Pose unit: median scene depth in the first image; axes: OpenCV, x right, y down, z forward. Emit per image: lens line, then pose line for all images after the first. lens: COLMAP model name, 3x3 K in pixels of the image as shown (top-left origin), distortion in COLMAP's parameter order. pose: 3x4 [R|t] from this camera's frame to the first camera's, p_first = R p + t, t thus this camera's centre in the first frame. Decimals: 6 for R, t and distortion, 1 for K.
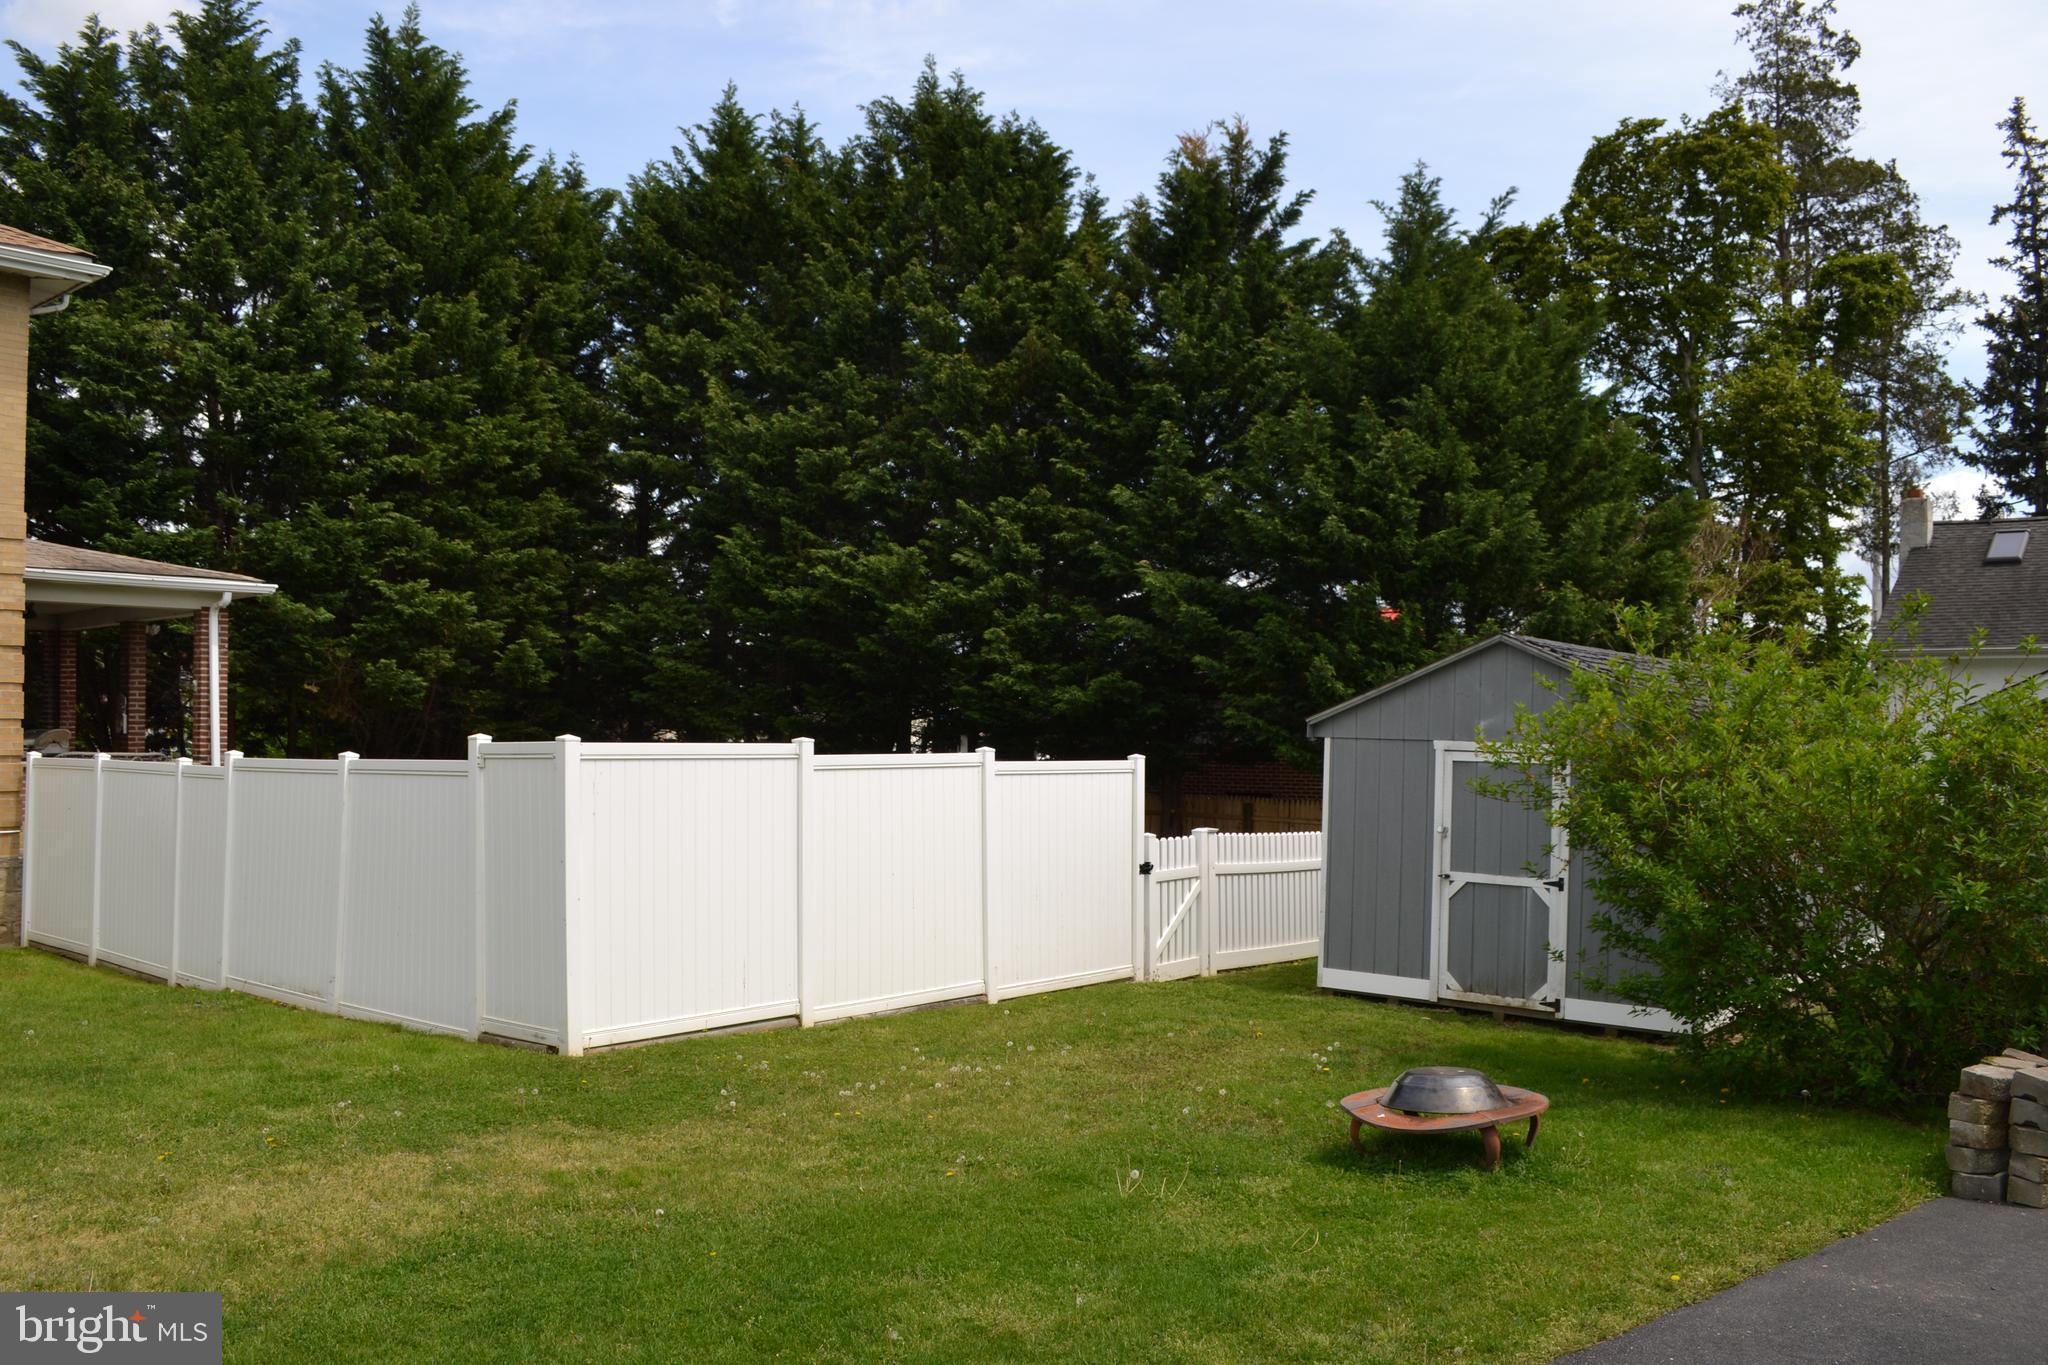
lens RADIAL K [[1640.7, 0, 1004.6], [0, 1640.7, 722.7], [0, 0, 1]] dist [-0.082242, 0.010961]
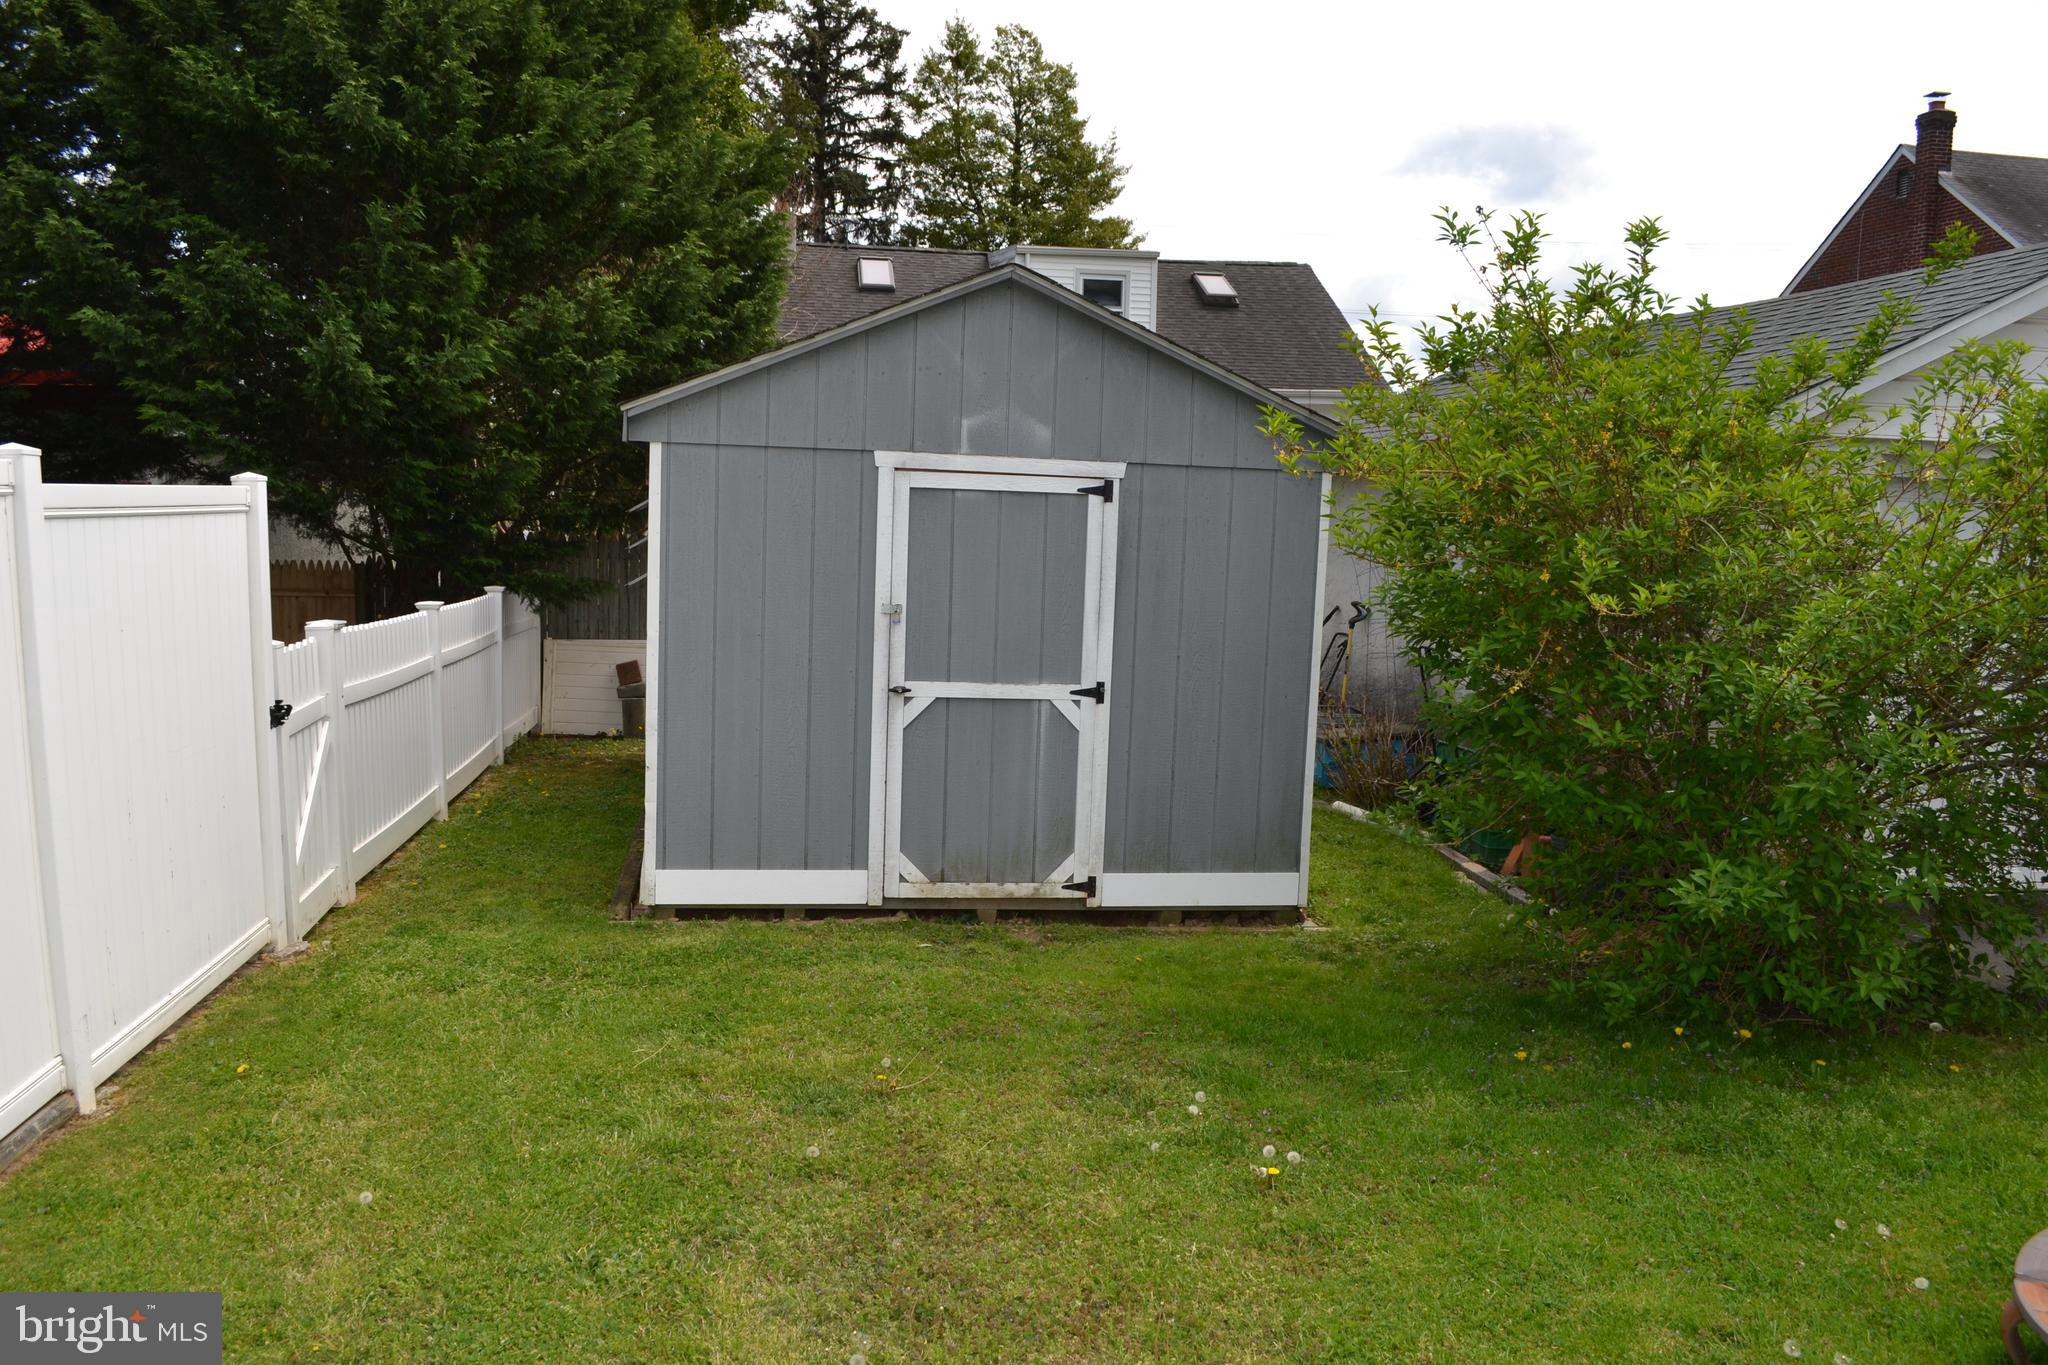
lens RADIAL K [[1640.7, 0, 1004.6], [0, 1640.7, 722.7], [0, 0, 1]] dist [-0.082242, 0.010961]
pose [[0.671644, -0.095560, 0.734685, -0.129995], [-0.021470, 0.988720, 0.148229, 0.019048], [-0.740563, -0.115331, 0.662017, 0.587723]]
